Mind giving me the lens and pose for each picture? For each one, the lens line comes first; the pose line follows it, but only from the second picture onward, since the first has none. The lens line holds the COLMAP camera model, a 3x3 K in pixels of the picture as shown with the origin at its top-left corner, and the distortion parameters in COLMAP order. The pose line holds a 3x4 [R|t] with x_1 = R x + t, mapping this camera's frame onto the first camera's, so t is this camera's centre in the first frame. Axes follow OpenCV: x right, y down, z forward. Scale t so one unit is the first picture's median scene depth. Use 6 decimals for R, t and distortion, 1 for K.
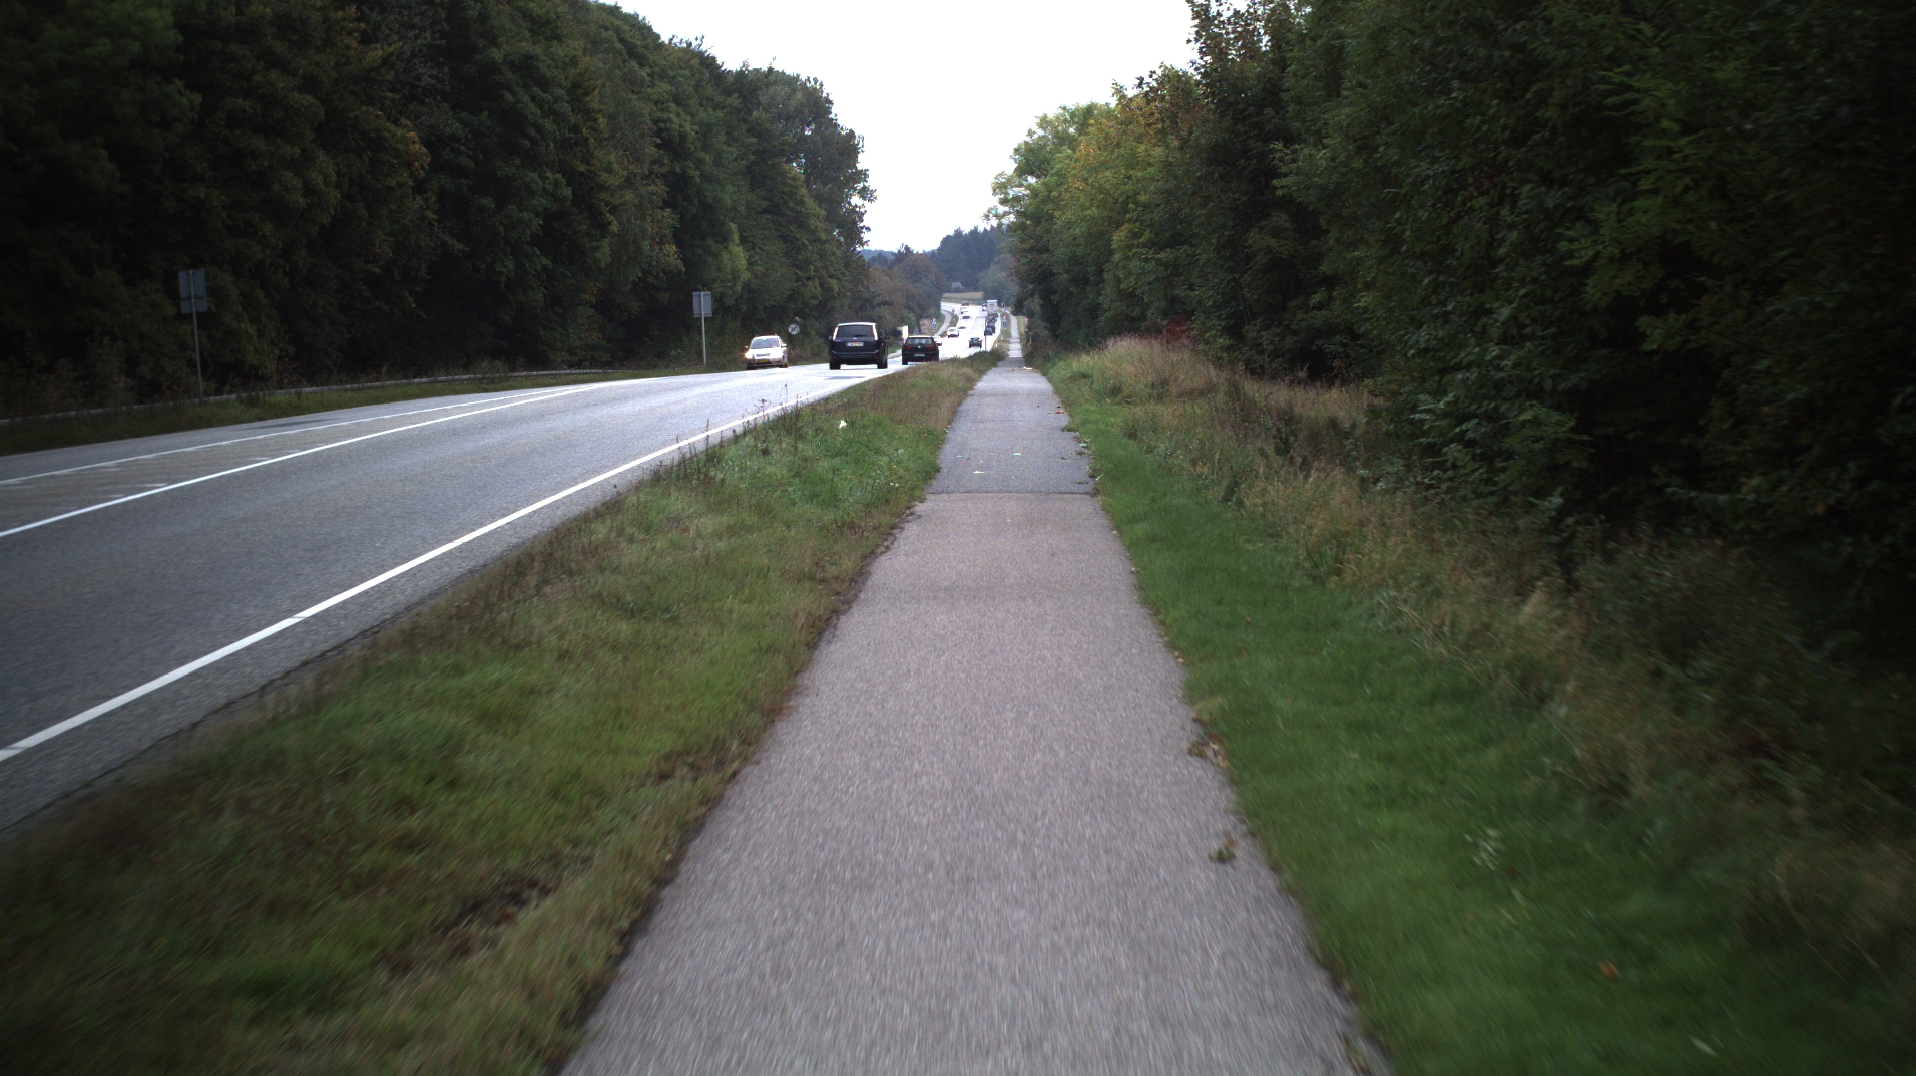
lens RADIAL K [[8587.0, 0, 985.2], [0, 8587.0, 546.5], [0, 0, 1]] dist [-1.442448, 0.000000]
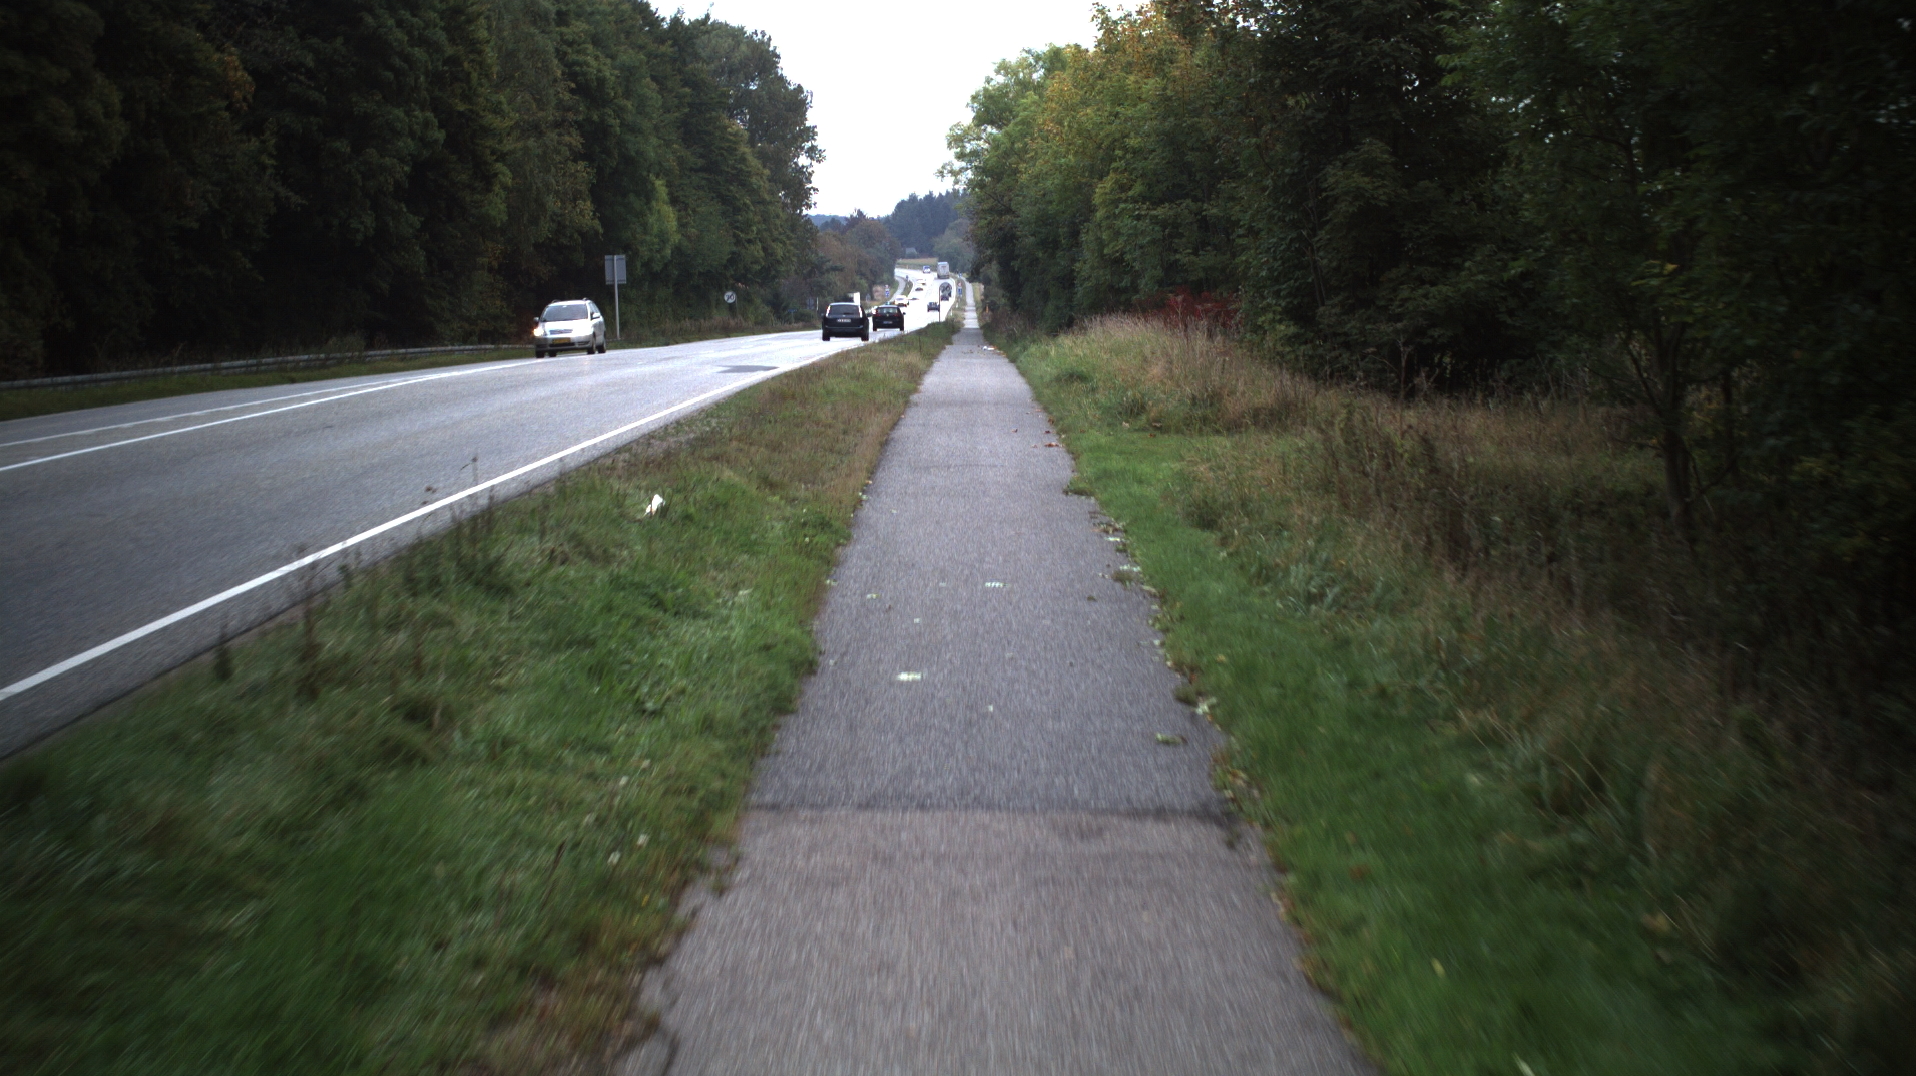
lens RADIAL K [[8572.2, 0, 947.9], [0, 8572.2, 529.8], [0, 0, 1]] dist [-1.316600, 0.000000]
pose [[0.999984, 0.005590, 0.001078, 0.000248], [-0.005593, 0.999982, 0.002037, -0.006109], [-0.001067, -0.002043, 0.999997, 0.212593]]
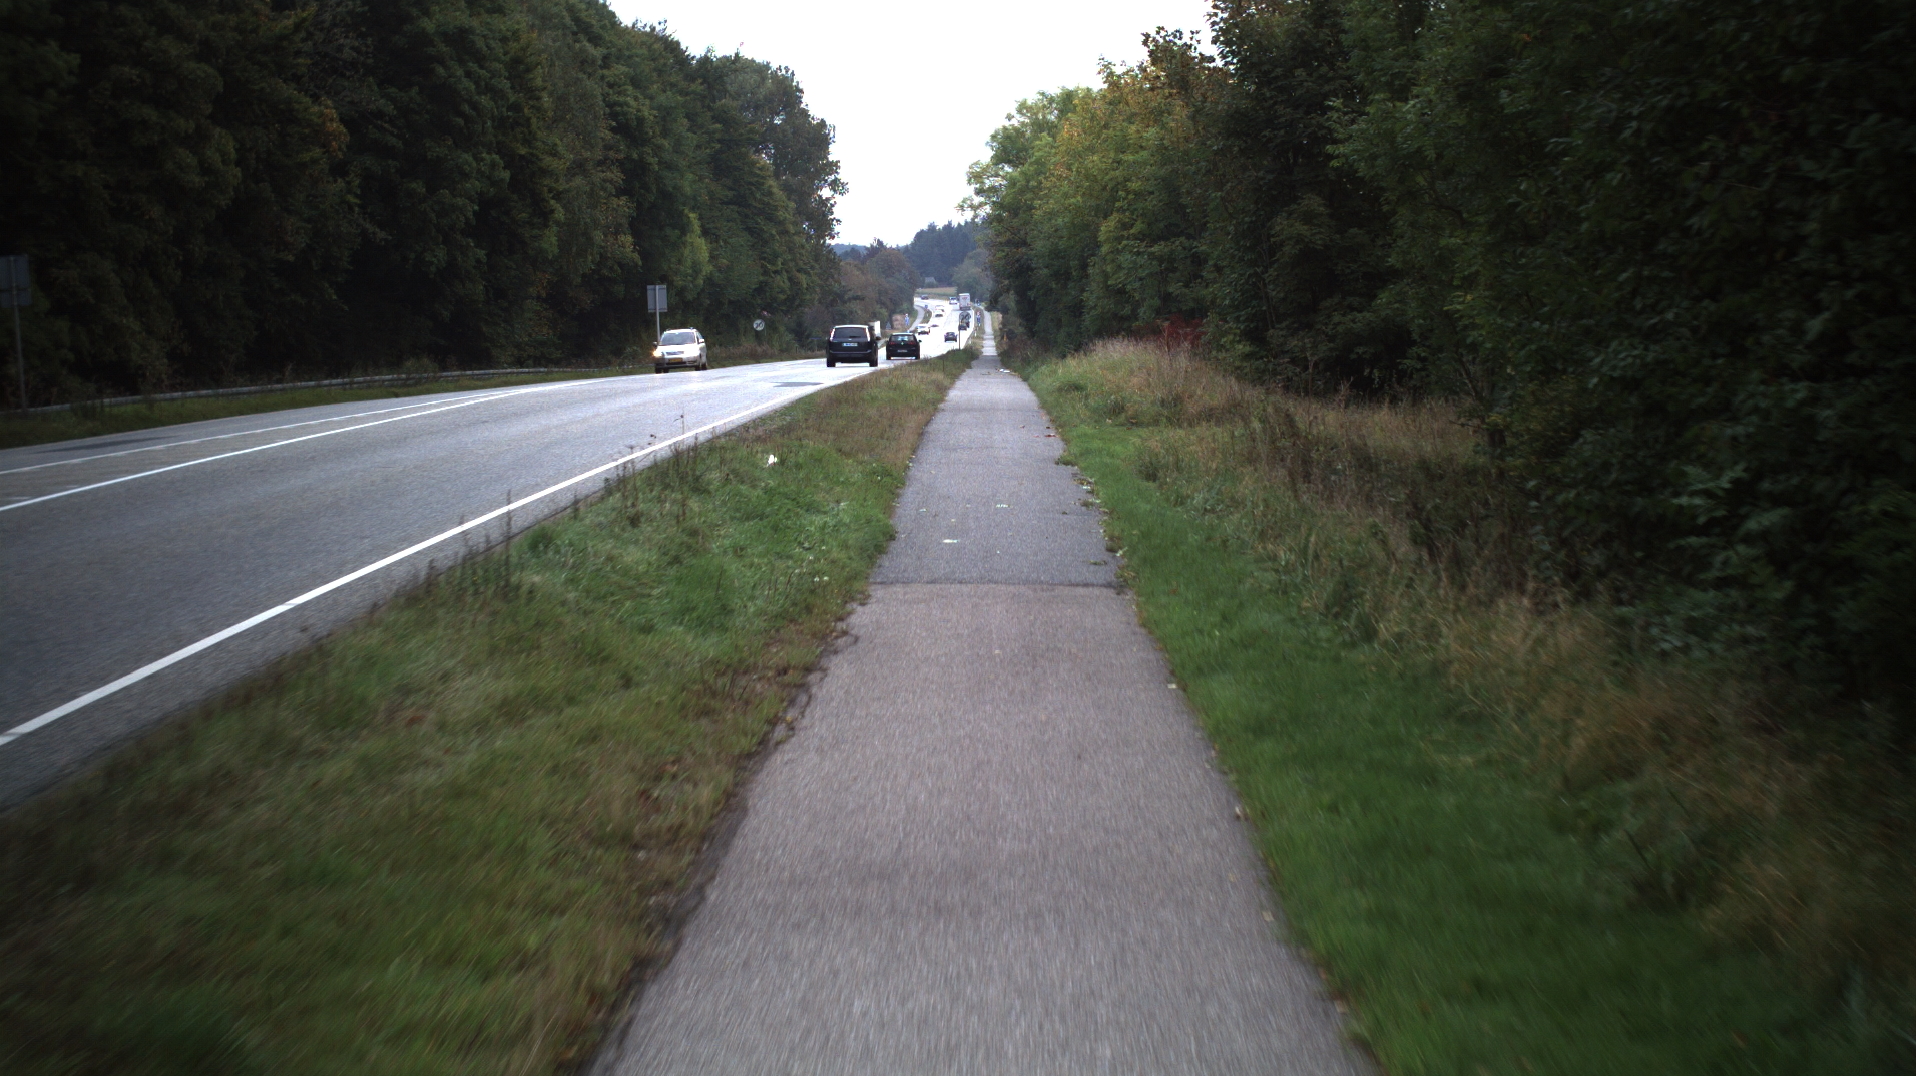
lens RADIAL K [[8587.0, 0, 969.2], [0, 8587.0, 534.5], [0, 0, 1]] dist [-1.442448, 0.000000]
pose [[0.999979, 0.006376, 0.001416, -0.000059], [-0.006375, 0.999979, -0.000876, -0.003140], [-0.001421, 0.000867, 0.999999, 0.105861]]
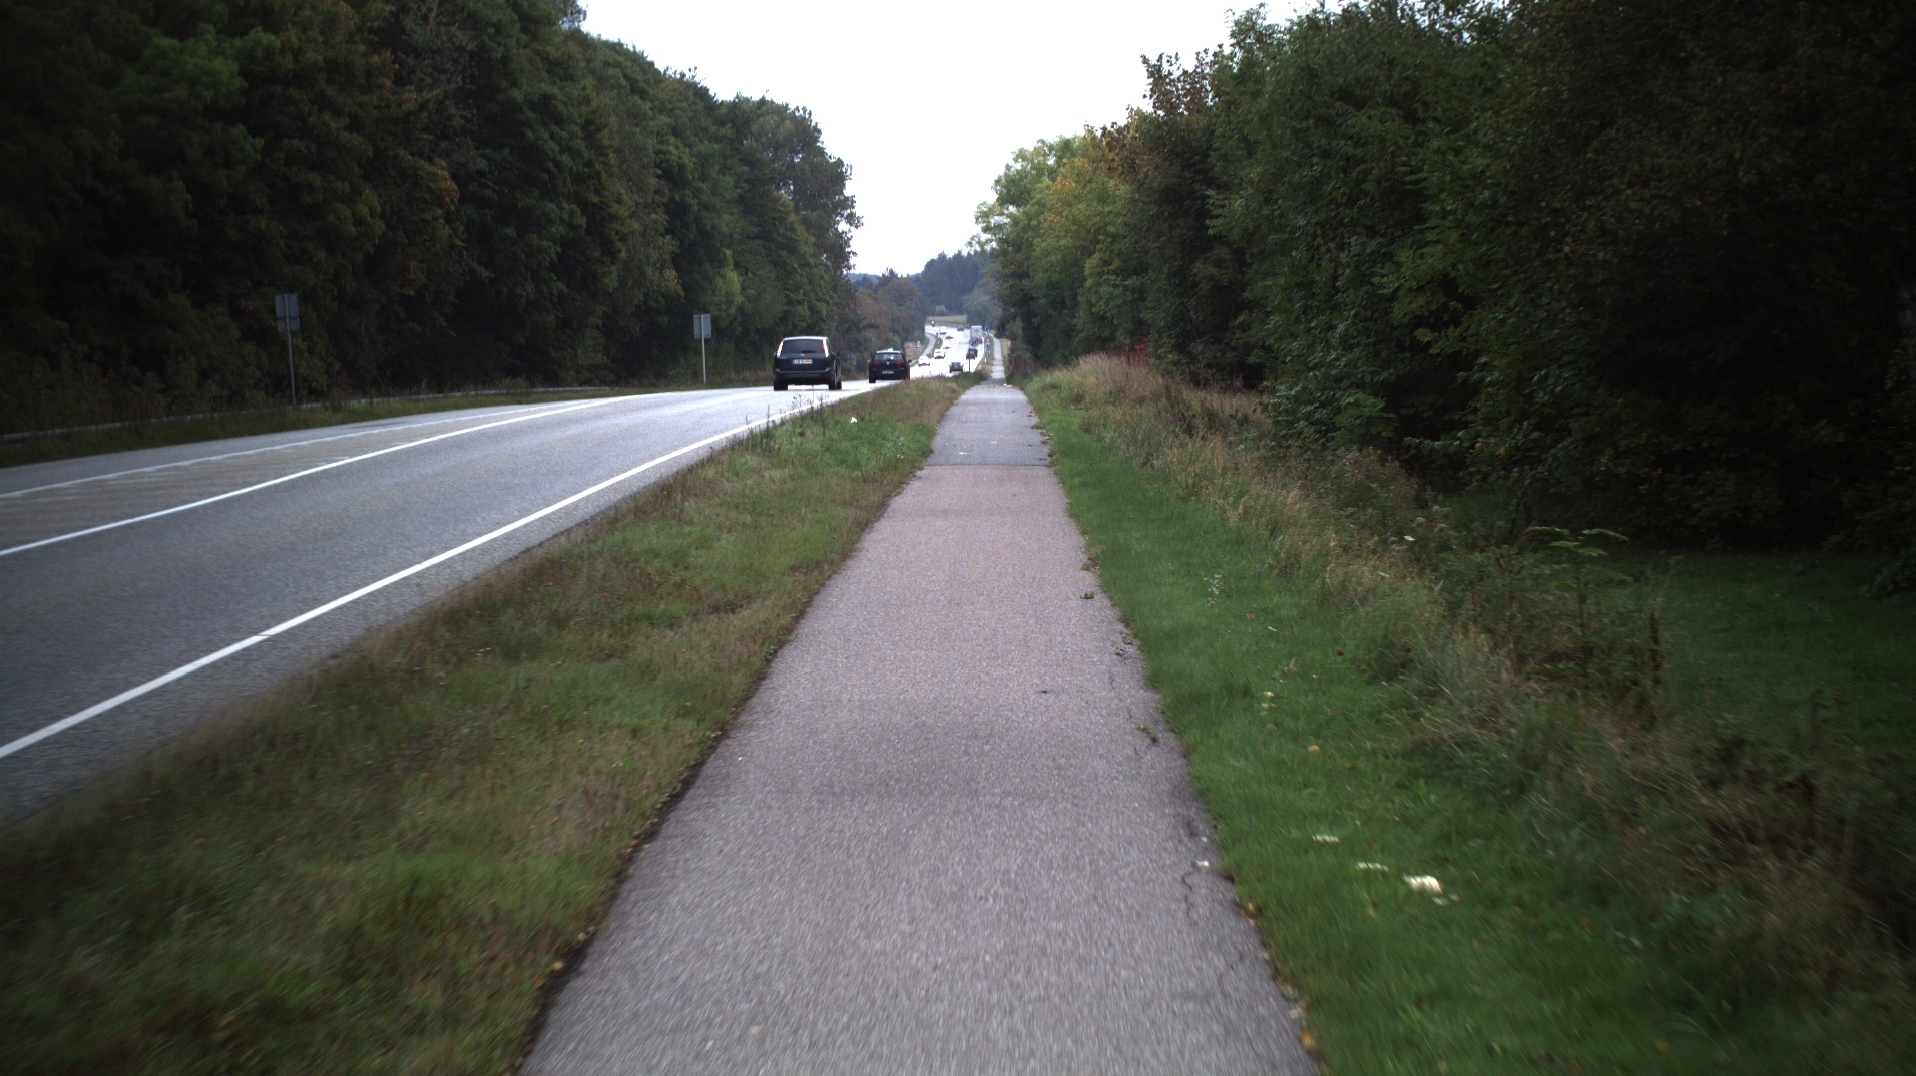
lens RADIAL K [[8587.0, 0, 963.5], [0, 8587.0, 546.1], [0, 0, 1]] dist [-1.442448, 0.000000]
pose [[1.000000, 0.000528, -0.000605, 0.000038], [-0.000530, 0.999996, -0.002783, 0.003281], [0.000603, 0.002784, 0.999996, -0.106880]]
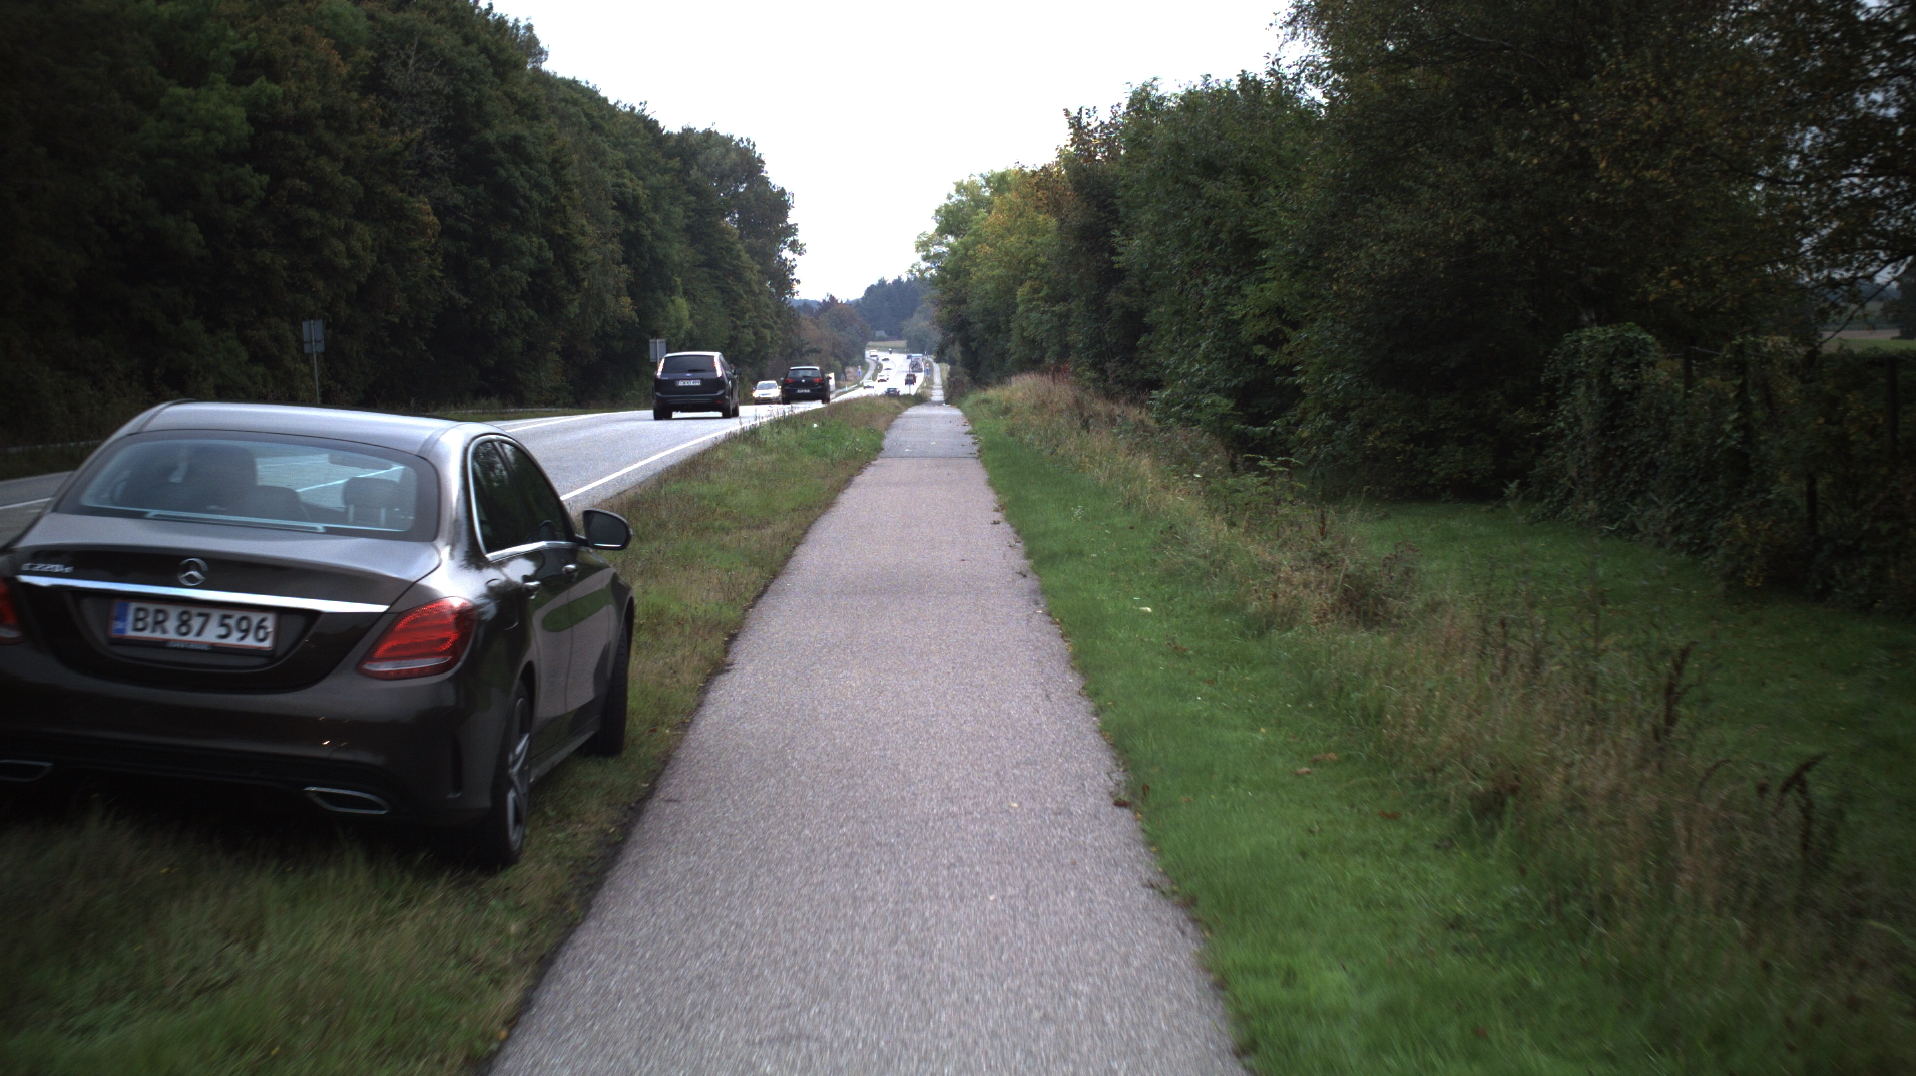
lens RADIAL K [[8587.0, 0, 892.1], [0, 8587.0, 539.1], [0, 0, 1]] dist [-1.442448, 0.000000]
pose [[0.999997, -0.001300, -0.001900, -0.000243], [0.001288, 0.999978, -0.006575, 0.006693], [0.001909, 0.006572, 0.999977, -0.213991]]
